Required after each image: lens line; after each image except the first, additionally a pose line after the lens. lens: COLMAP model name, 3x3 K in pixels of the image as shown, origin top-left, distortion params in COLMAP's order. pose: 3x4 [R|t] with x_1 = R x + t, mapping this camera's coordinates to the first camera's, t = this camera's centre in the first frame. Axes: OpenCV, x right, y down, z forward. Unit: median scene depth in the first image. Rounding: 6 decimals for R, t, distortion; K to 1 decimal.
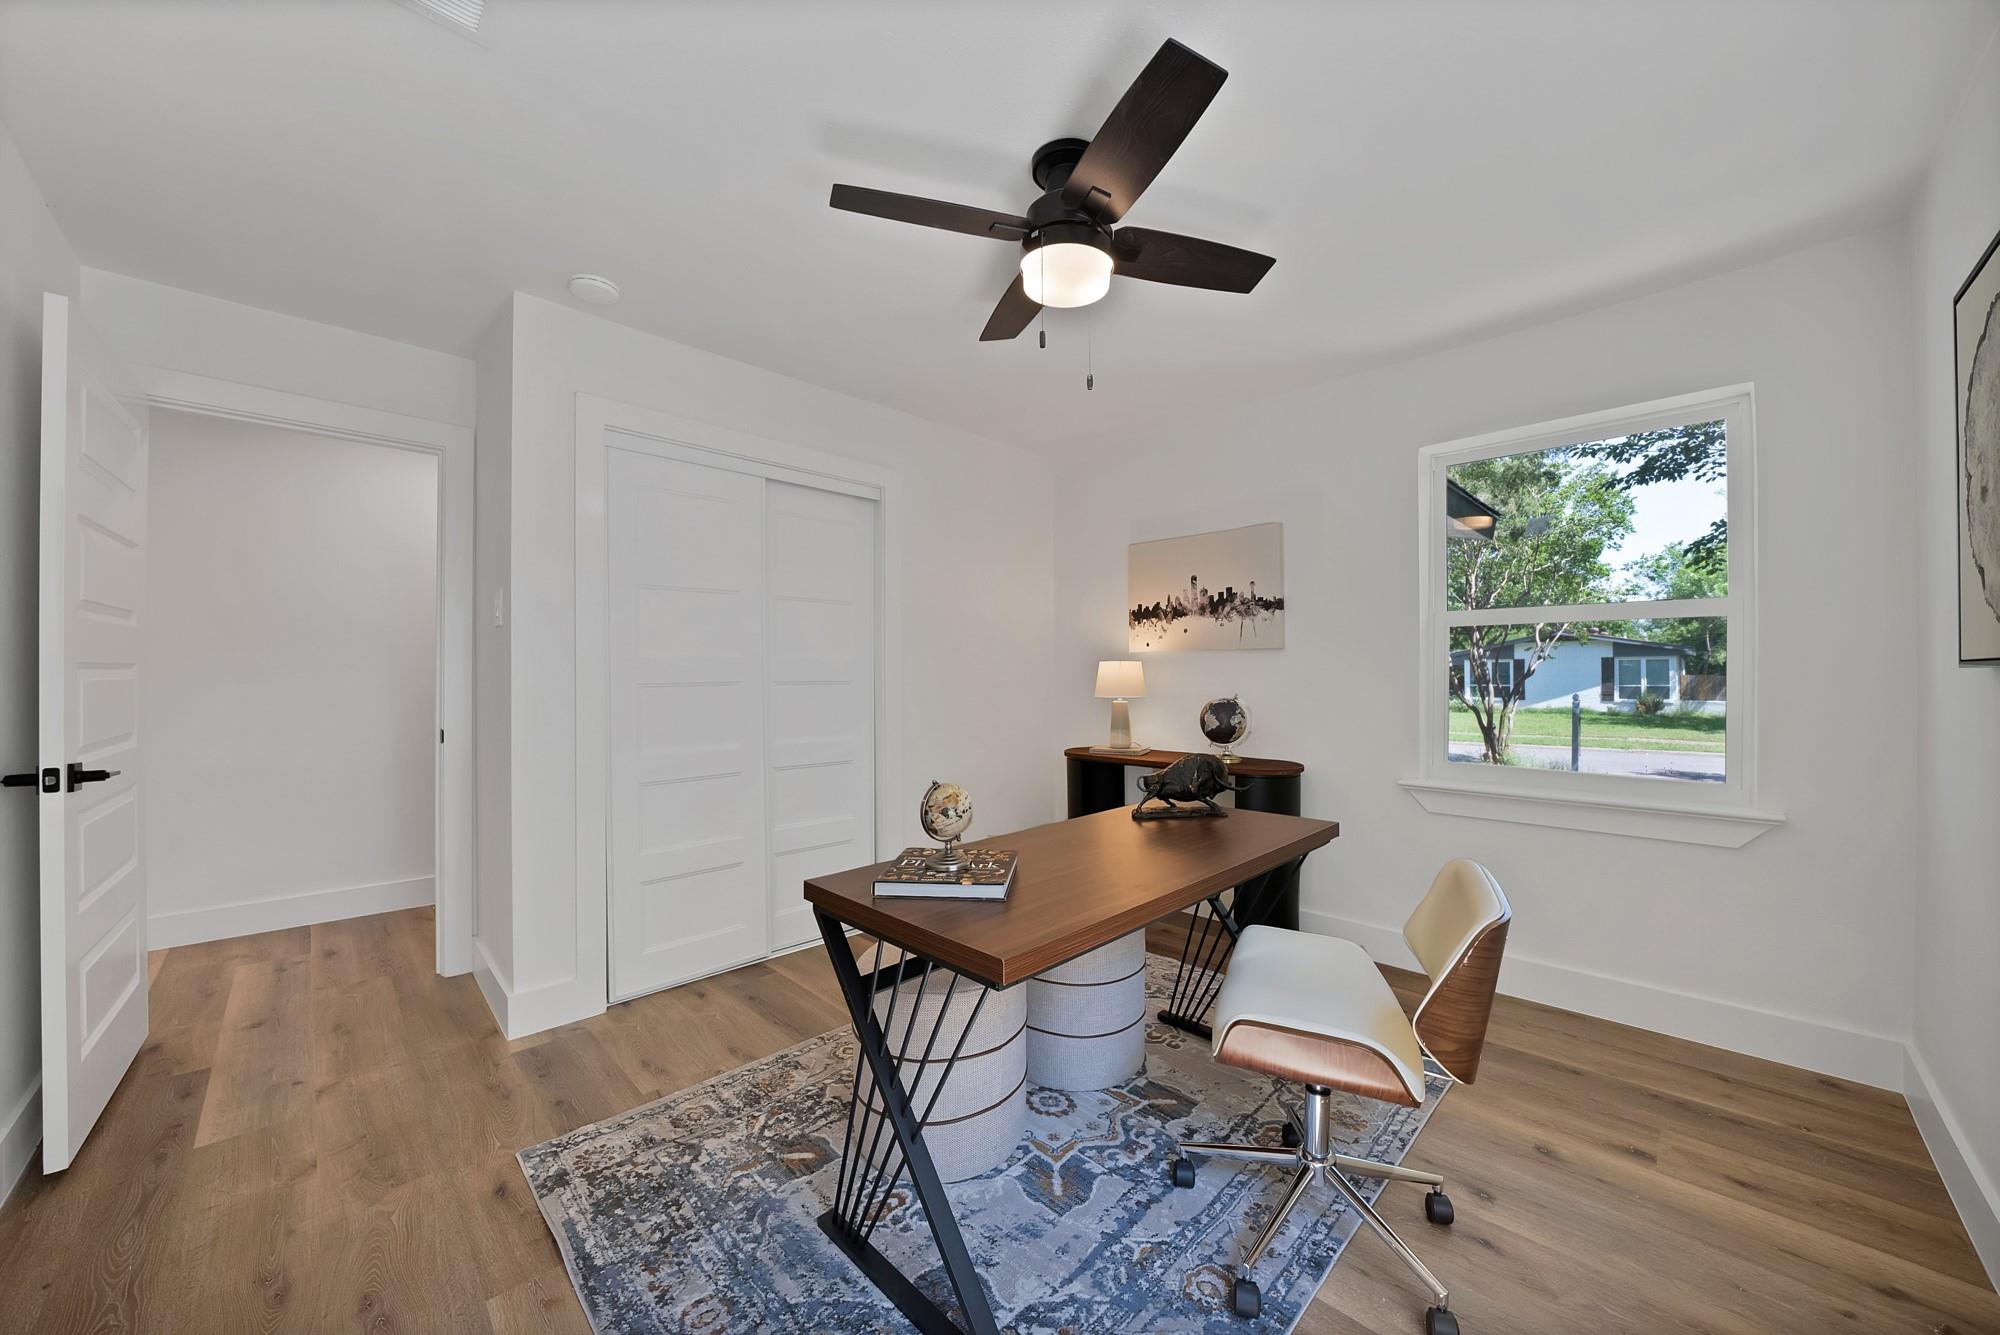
lens RADIAL K [[718.0, 0, 995.1], [0, 718.0, 683.3], [0, 0, 1]] dist [-0.021988, 0.000185]
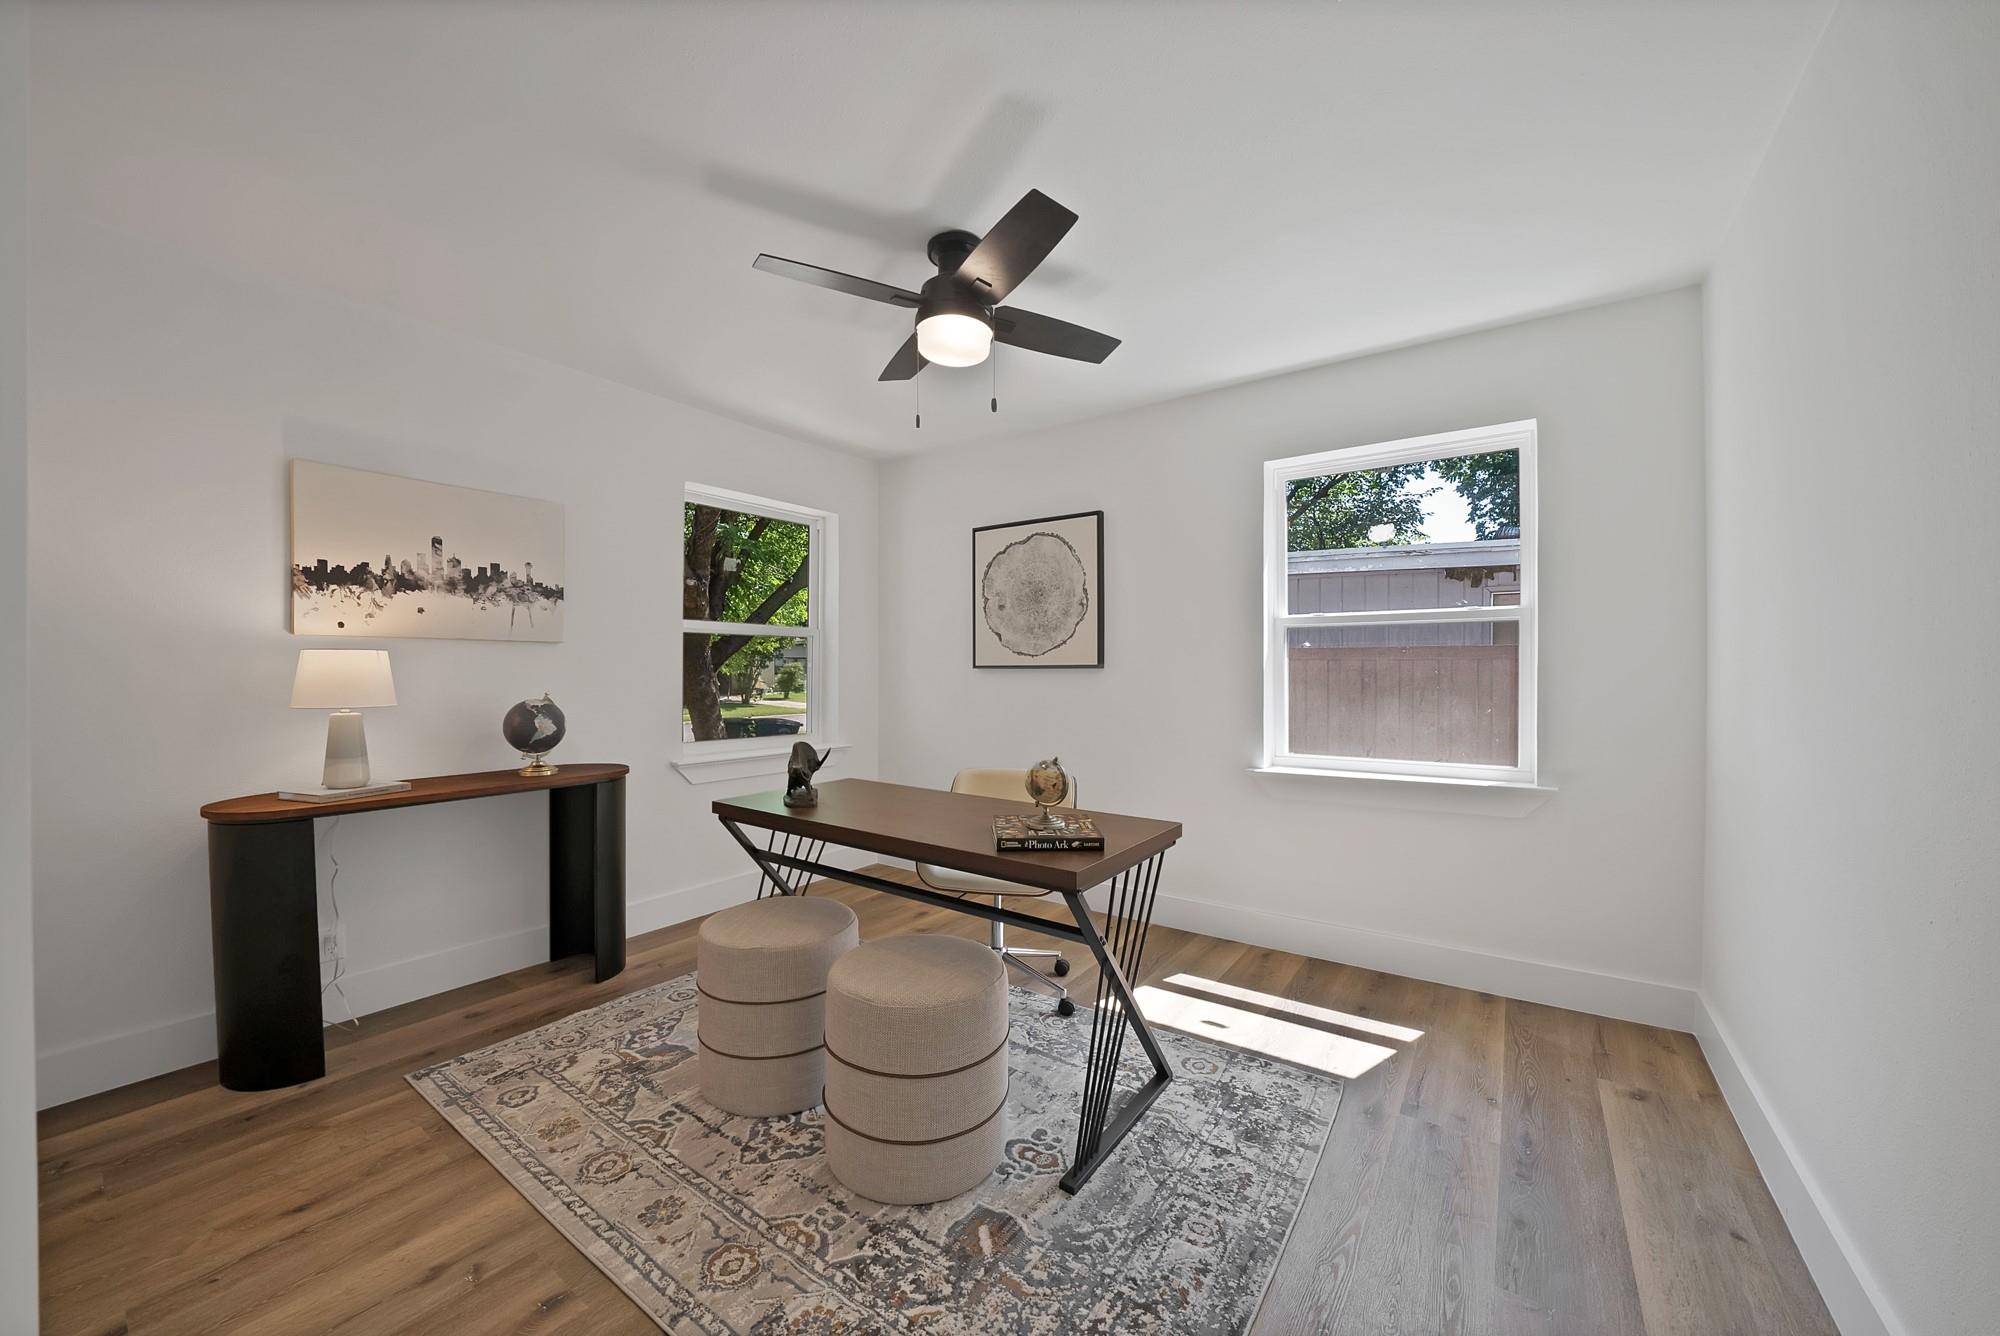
lens RADIAL K [[718.0, 0, 995.1], [0, 718.0, 683.8], [0, 0, 1]] dist [-0.021988, 0.000185]
pose [[-0.164405, -0.016990, 0.986247, -0.577379], [0.010937, 0.999759, 0.019045, -0.006727], [-0.986332, 0.013917, -0.164179, 0.587053]]
